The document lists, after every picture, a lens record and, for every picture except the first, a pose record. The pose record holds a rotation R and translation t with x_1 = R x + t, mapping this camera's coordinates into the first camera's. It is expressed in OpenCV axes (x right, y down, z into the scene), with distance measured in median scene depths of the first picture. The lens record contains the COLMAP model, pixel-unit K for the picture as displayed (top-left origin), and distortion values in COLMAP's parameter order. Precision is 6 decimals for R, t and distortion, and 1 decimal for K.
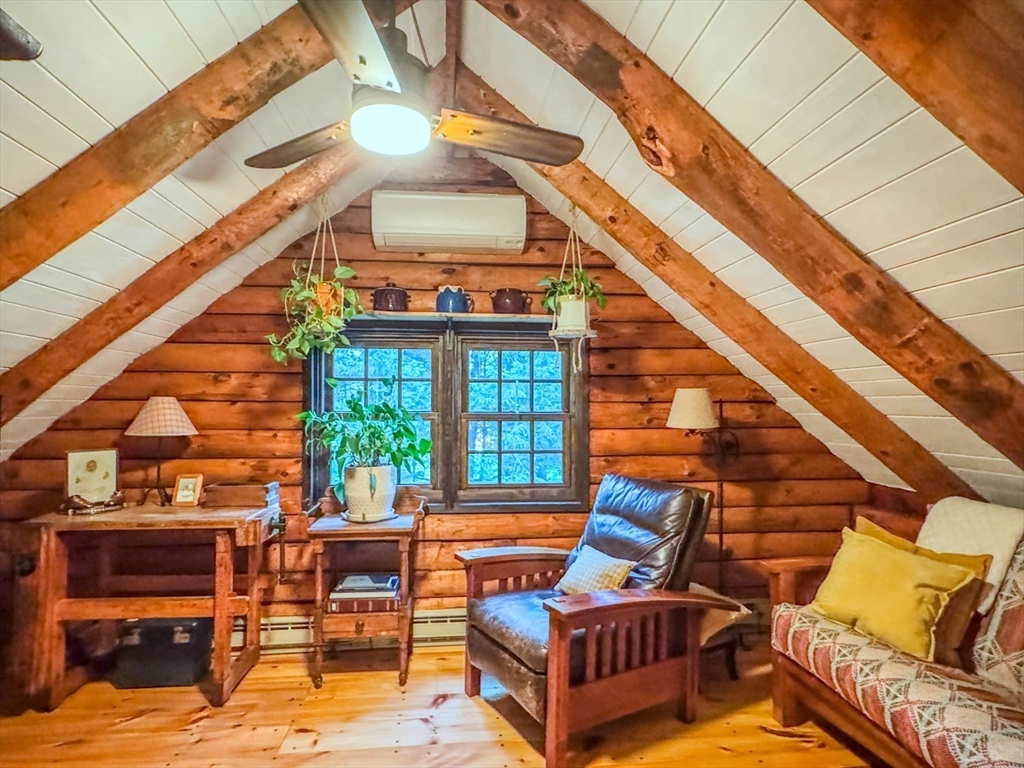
lens RADIAL K [[560.9, 0, 512.2], [0, 560.9, 387.8], [0, 0, 1]] dist [-0.003886, 0.003784]
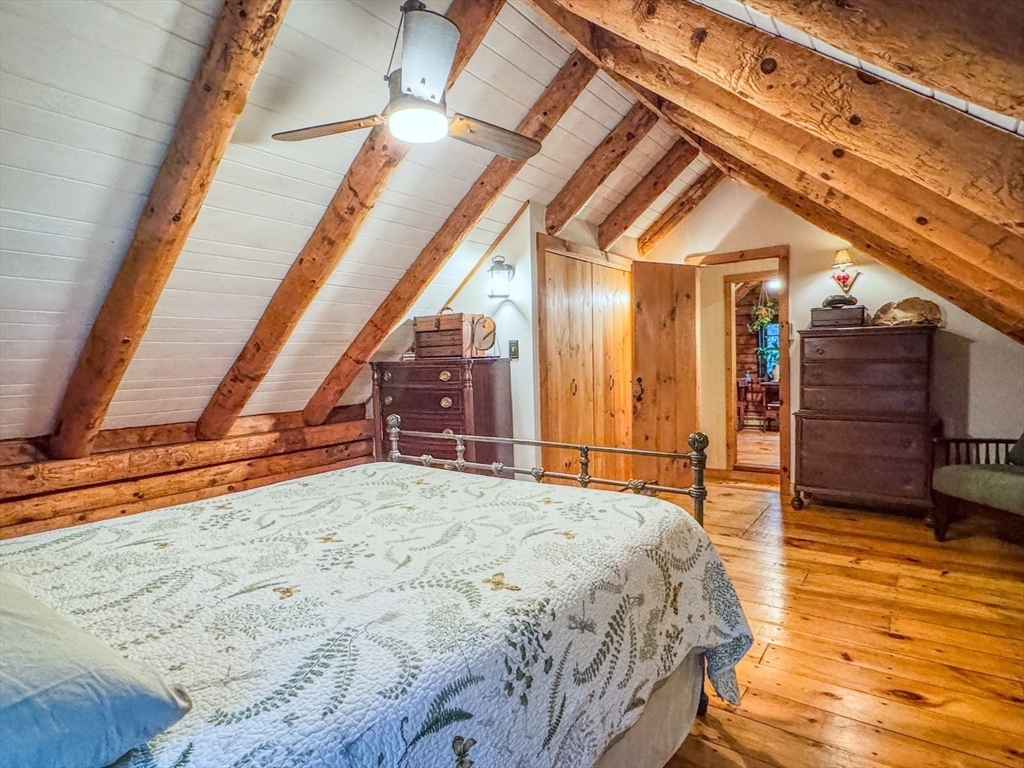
lens RADIAL K [[560.9, 0, 512.9], [0, 560.9, 384.1], [0, 0, 1]] dist [-0.003886, 0.003784]
pose [[0.740595, 0.002273, -0.671948, 0.669198], [0.049714, 0.997068, 0.058166, -0.001230], [0.670111, -0.076482, 0.738310, -2.084627]]
